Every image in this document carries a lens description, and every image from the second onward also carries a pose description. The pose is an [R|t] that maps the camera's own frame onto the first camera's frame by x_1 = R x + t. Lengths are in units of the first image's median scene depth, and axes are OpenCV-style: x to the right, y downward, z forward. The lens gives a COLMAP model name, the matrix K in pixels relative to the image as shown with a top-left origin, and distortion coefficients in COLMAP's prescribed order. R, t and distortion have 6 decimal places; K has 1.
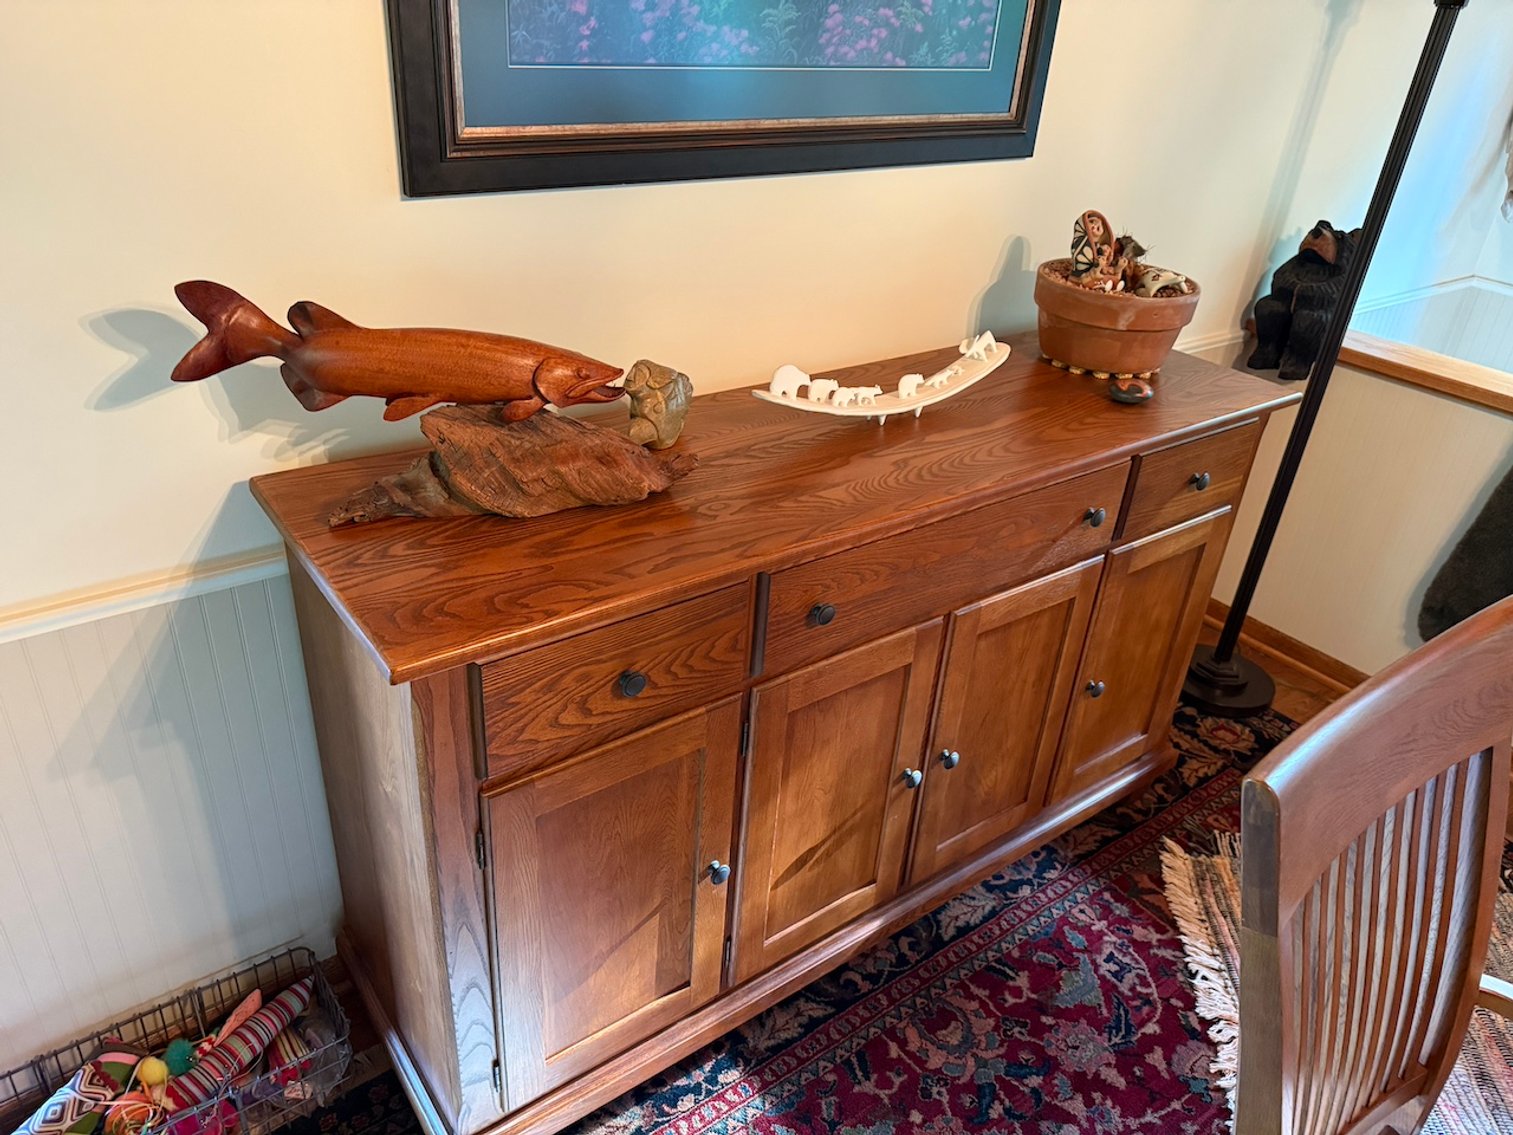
lens RADIAL K [[1069.9, 0, 764.9], [0, 1069.9, 536.4], [0, 0, 1]] dist [0.040905, -0.048791]
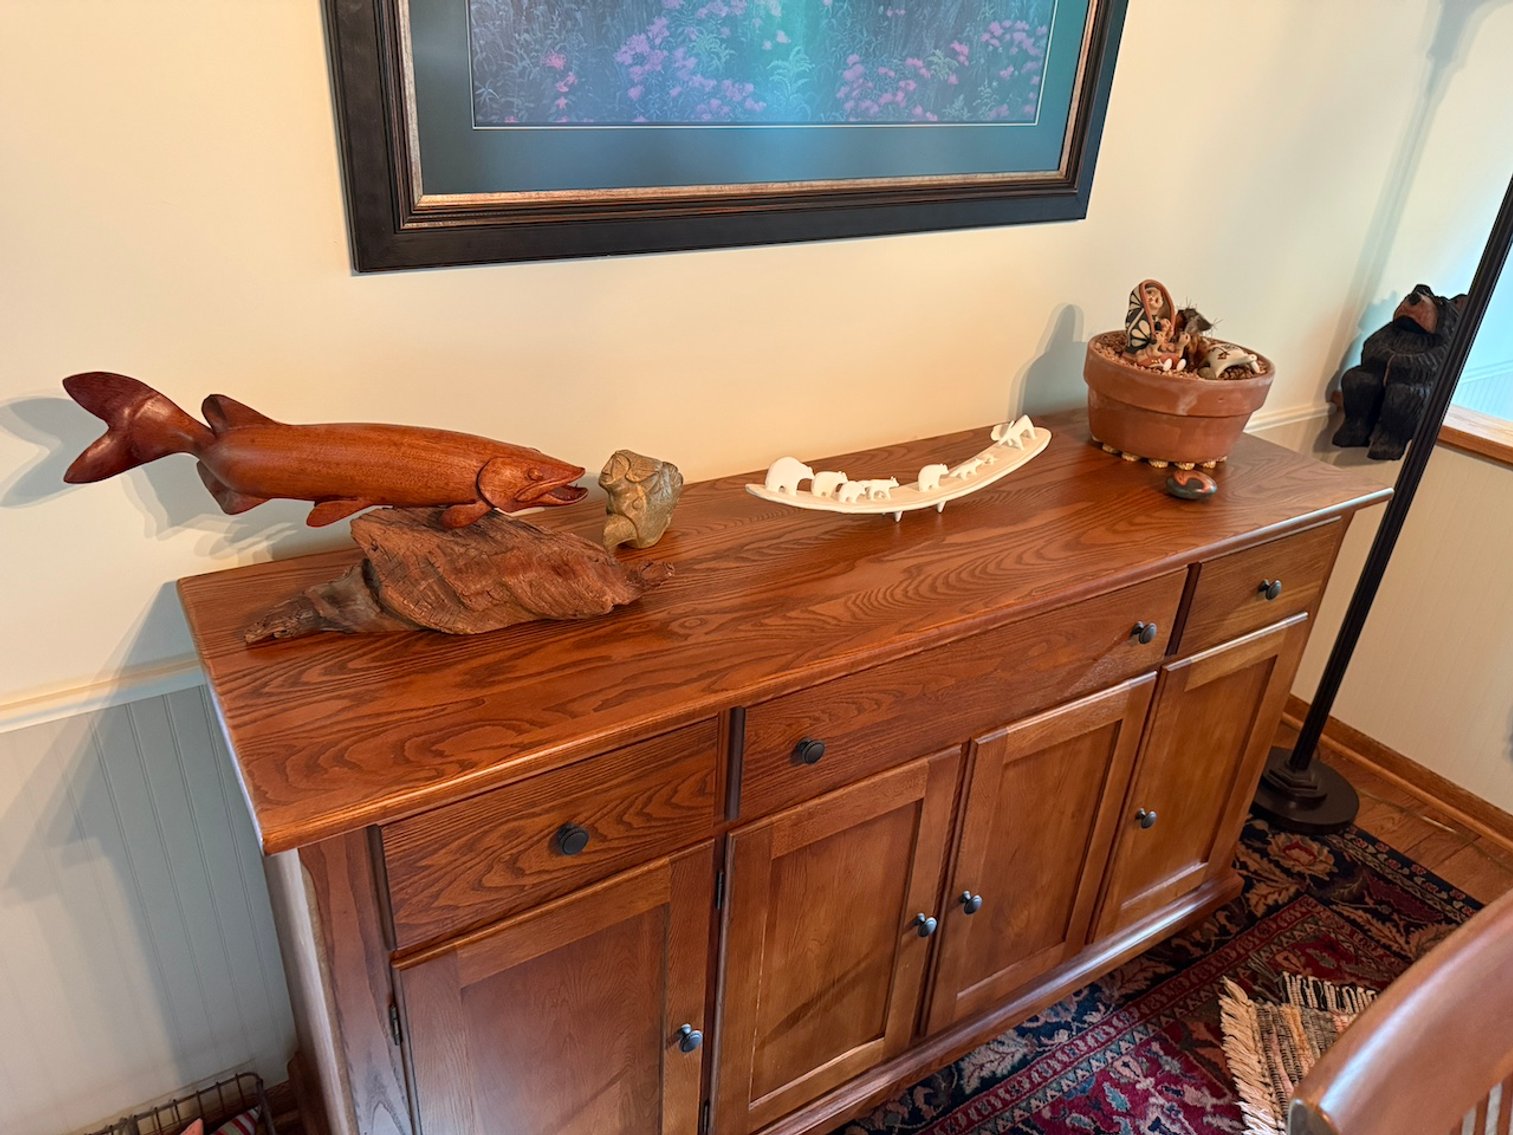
lens RADIAL K [[1069.9, 0, 744.7], [0, 1069.9, 554.9], [0, 0, 1]] dist [0.040905, -0.048791]
pose [[0.996441, 0.026037, -0.080169, 0.058017], [-0.027882, 0.999370, -0.021973, -0.057258], [0.079546, 0.024130, 0.996539, 0.113232]]
